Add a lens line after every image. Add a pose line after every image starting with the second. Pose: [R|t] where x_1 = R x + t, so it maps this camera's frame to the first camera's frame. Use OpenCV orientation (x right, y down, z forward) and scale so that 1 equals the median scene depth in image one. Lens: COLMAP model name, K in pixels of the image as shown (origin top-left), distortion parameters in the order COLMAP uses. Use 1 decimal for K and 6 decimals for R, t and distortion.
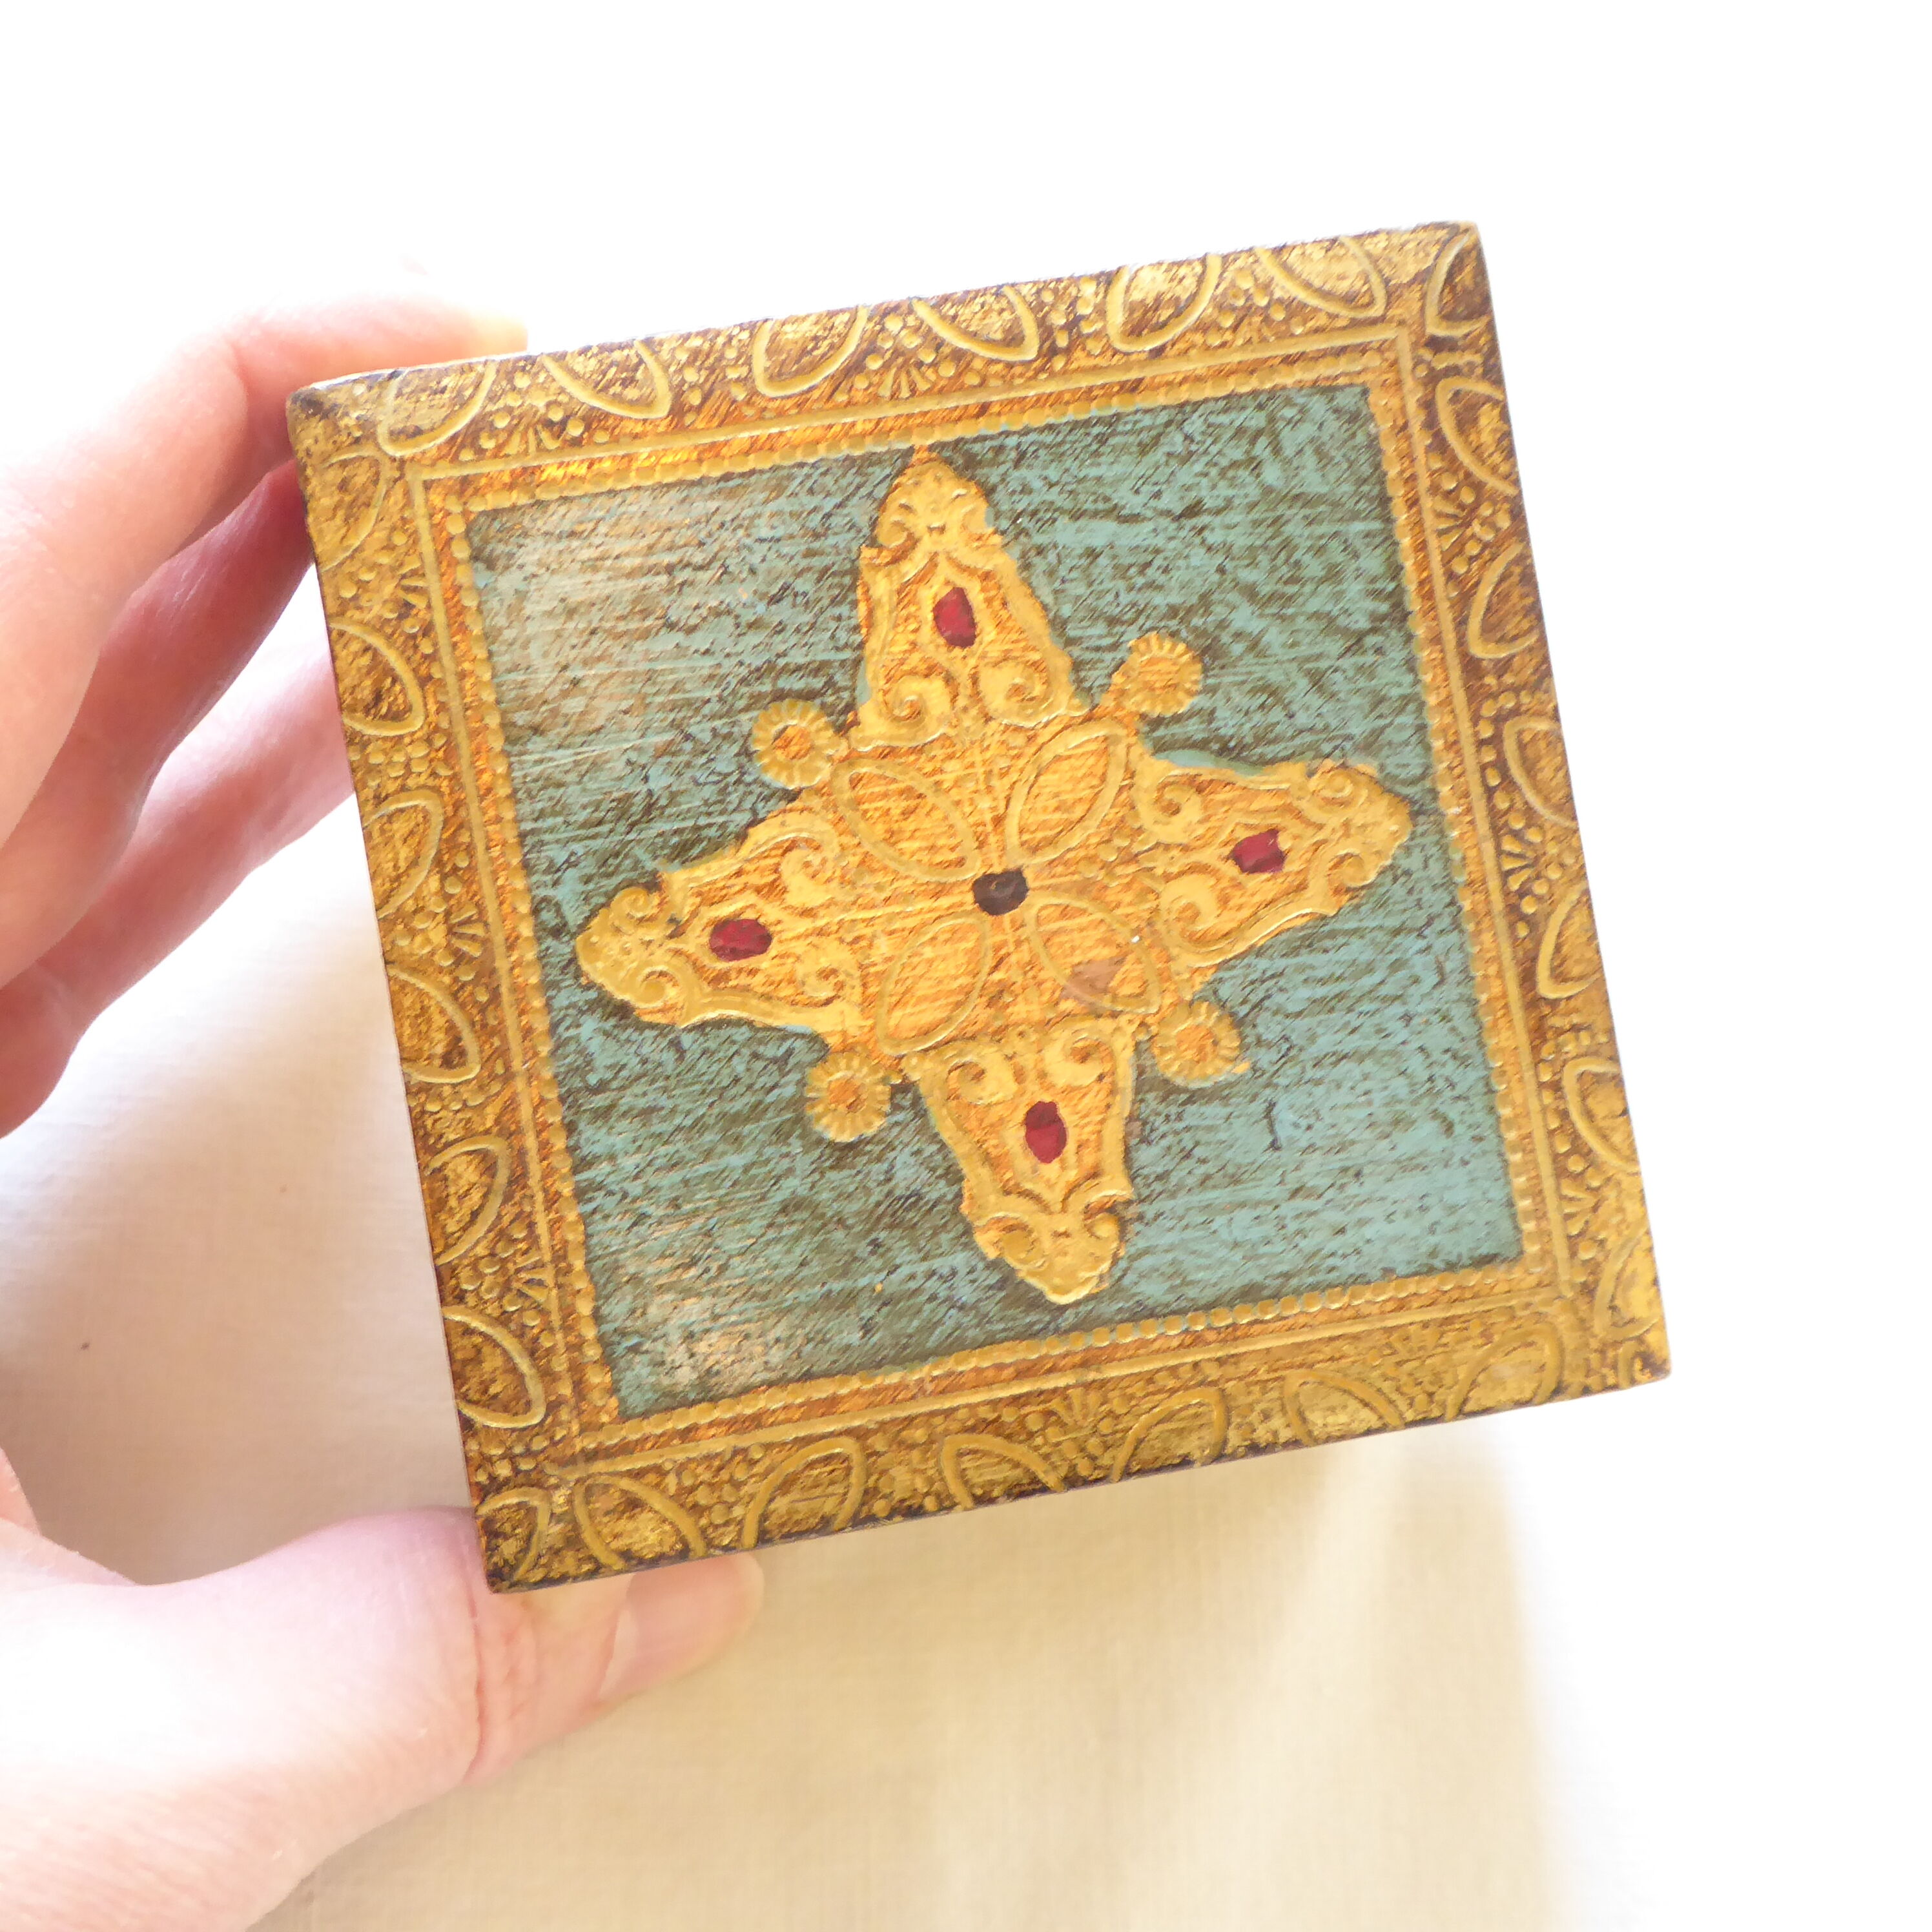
lens RADIAL K [[3109.9, 0, 966.0], [0, 3109.9, 966.0], [0, 0, 1]] dist [0.016688, 0.007377]
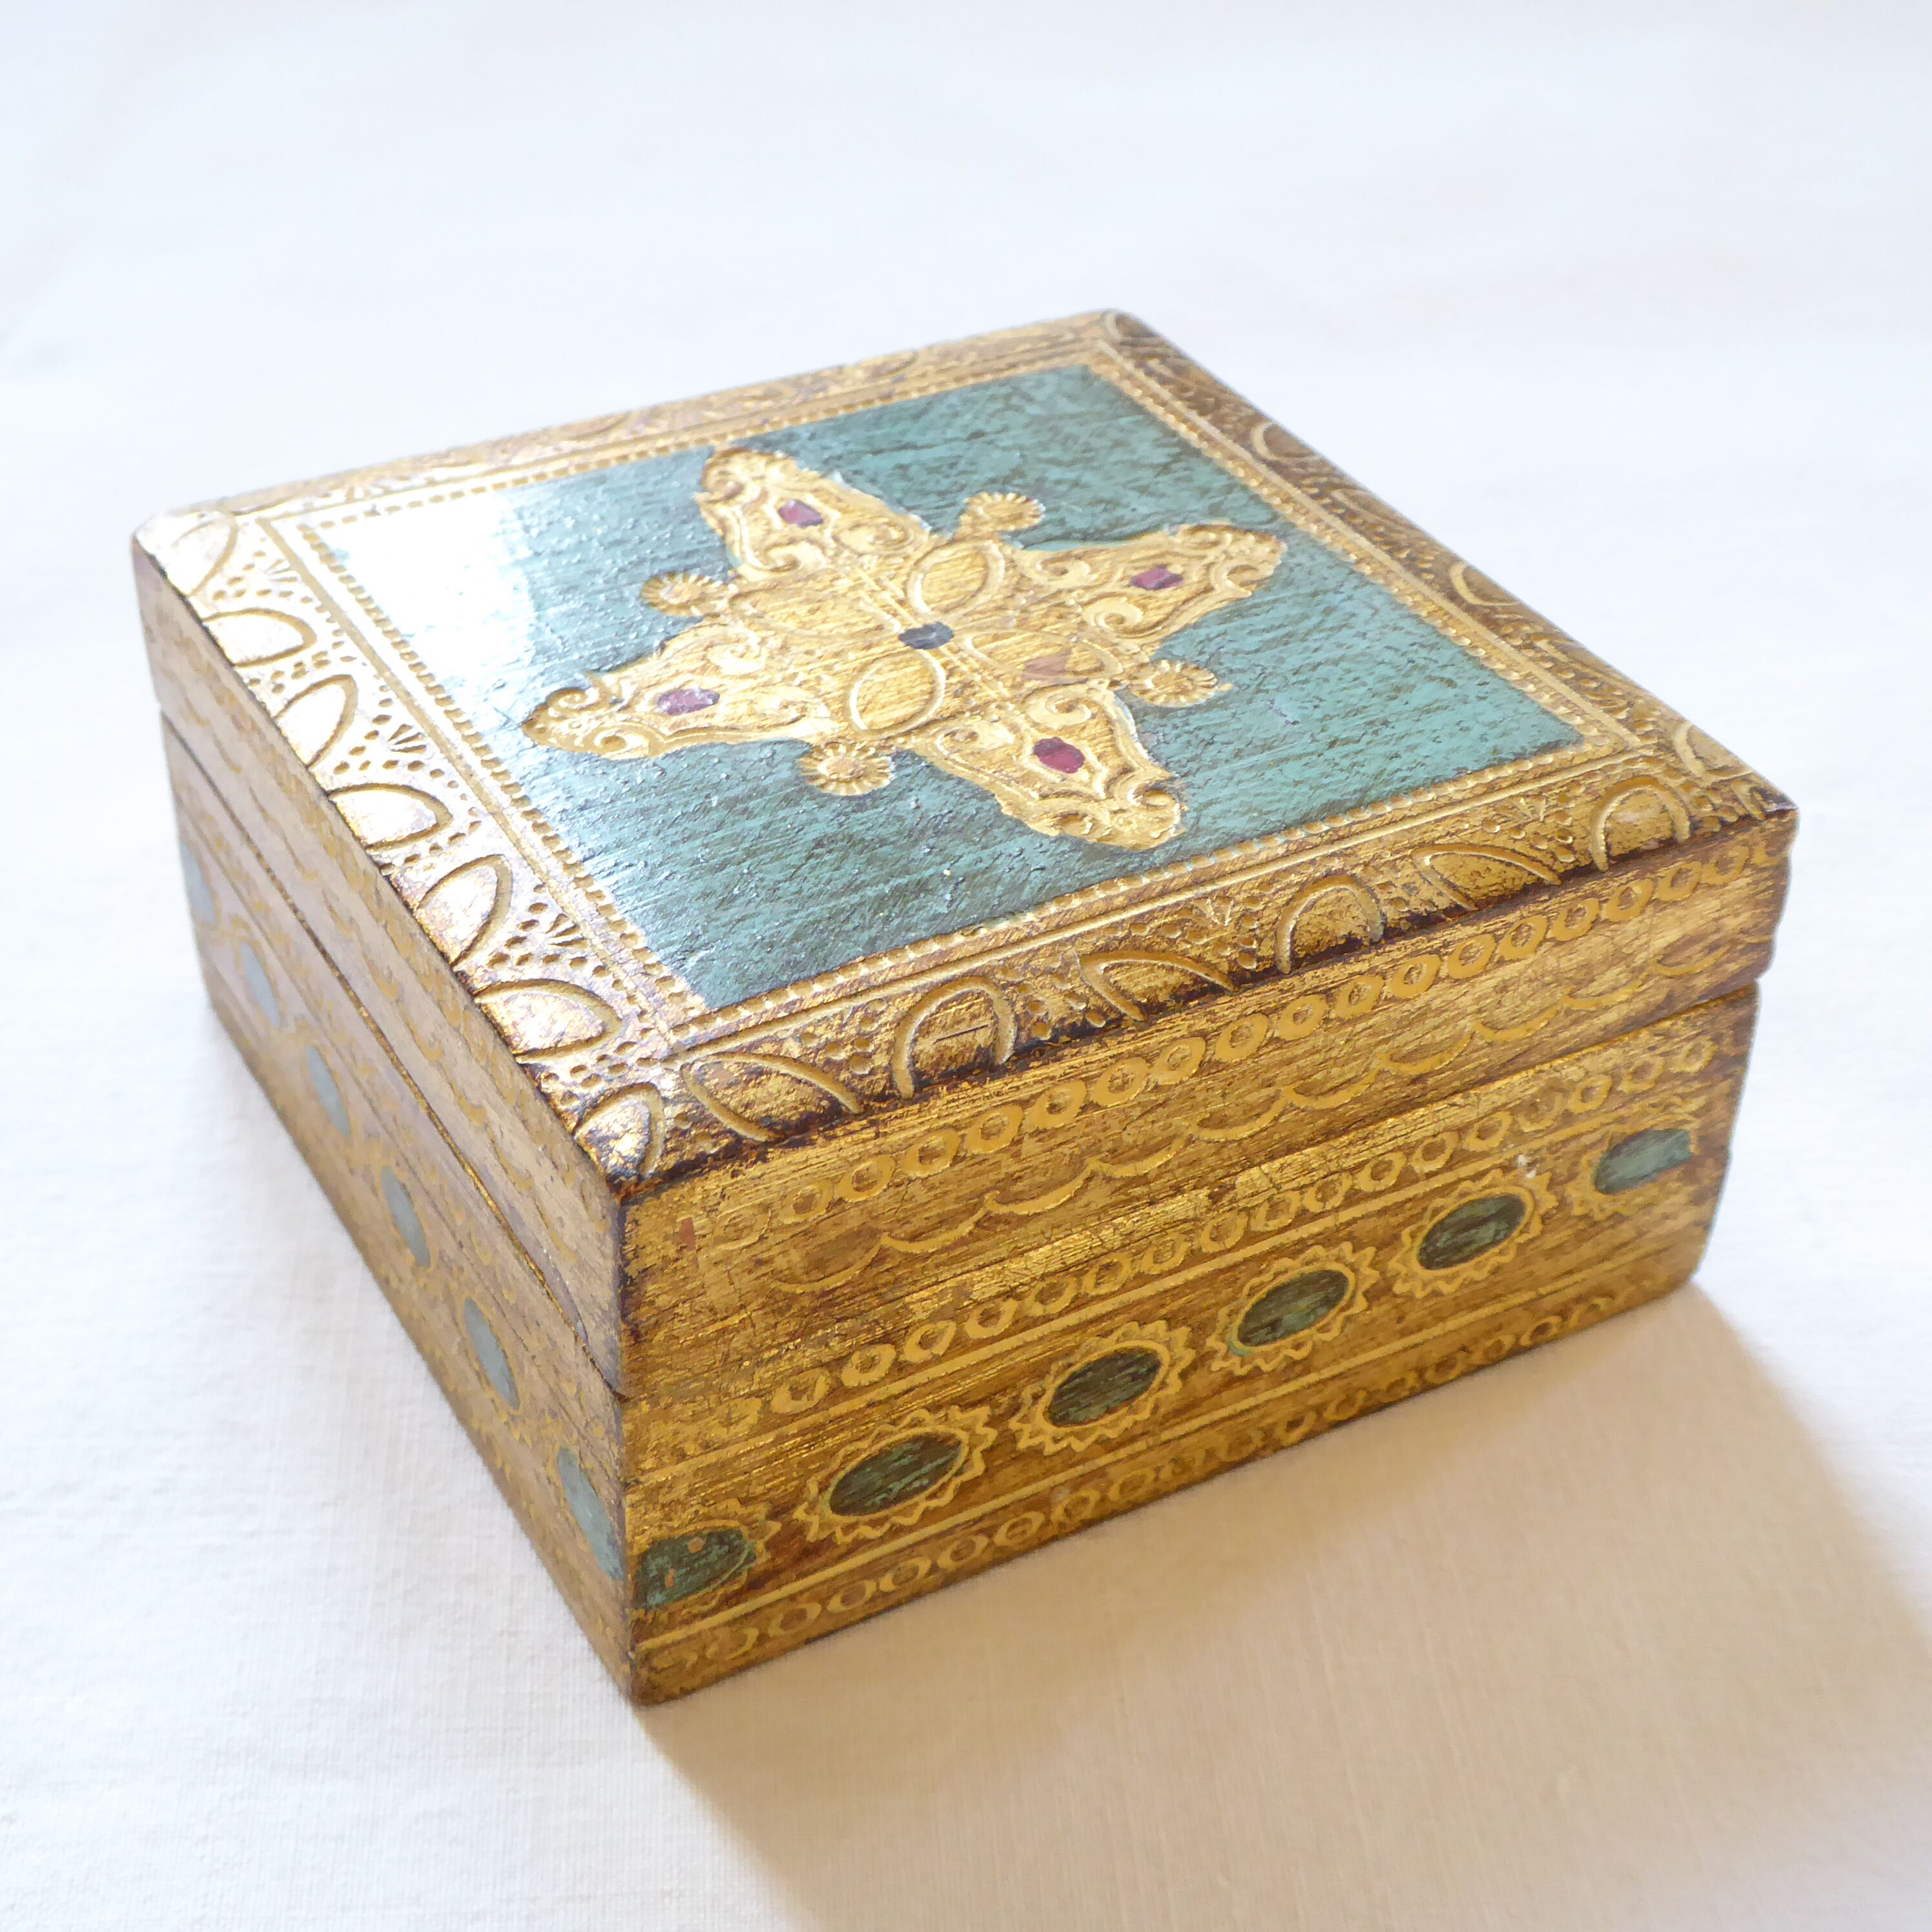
lens RADIAL K [[3109.9, 0, 966.0], [0, 3109.9, 966.0], [0, 0, 1]] dist [0.016688, 0.007377]
pose [[0.937262, -0.257041, 0.235522, -0.236732], [0.345304, 0.591400, -0.728705, 0.760532], [0.048019, 0.764314, 0.643054, 0.444288]]
